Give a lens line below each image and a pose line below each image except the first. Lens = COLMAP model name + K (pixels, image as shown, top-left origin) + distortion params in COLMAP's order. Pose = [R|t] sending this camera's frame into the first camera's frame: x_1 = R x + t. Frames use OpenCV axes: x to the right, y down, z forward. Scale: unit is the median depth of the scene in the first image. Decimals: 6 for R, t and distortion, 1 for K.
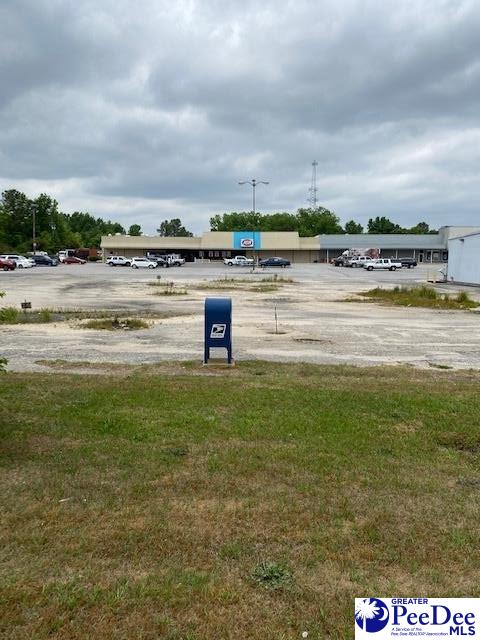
lens RADIAL K [[483.1, 0, 248.3], [0, 483.1, 306.6], [0, 0, 1]] dist [0.009721, -0.005482]
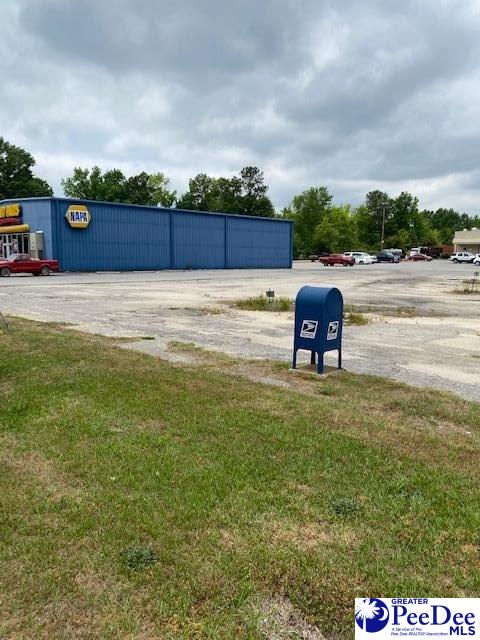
lens RADIAL K [[477.2, 0, 240.0], [0, 477.2, 320.0], [0, 0, 1]] dist [0.046511, -0.069389]
pose [[0.736741, 0.084696, -0.670850, 0.041182], [-0.063488, 0.996406, 0.056074, -0.000032], [0.673188, 0.001279, 0.739470, 0.039340]]
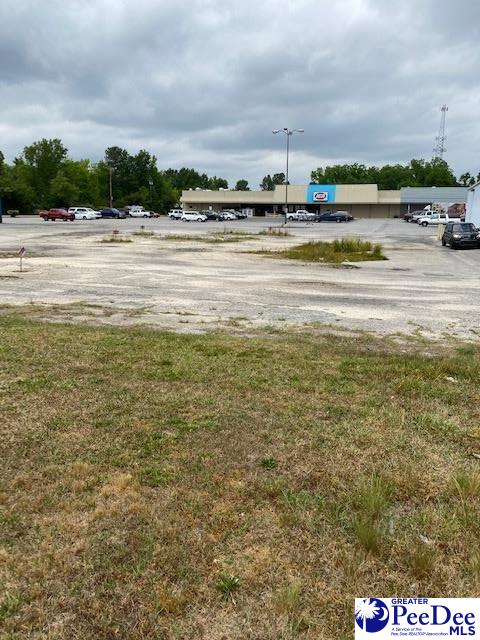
lens RADIAL K [[482.3, 0, 240.0], [0, 482.3, 320.0], [0, 0, 1]] dist [0.050520, -0.155104]
pose [[0.962869, 0.064516, -0.262148, 0.146860], [-0.034265, 0.992378, 0.118373, 0.003473], [0.267787, -0.104996, 0.957740, 0.016405]]
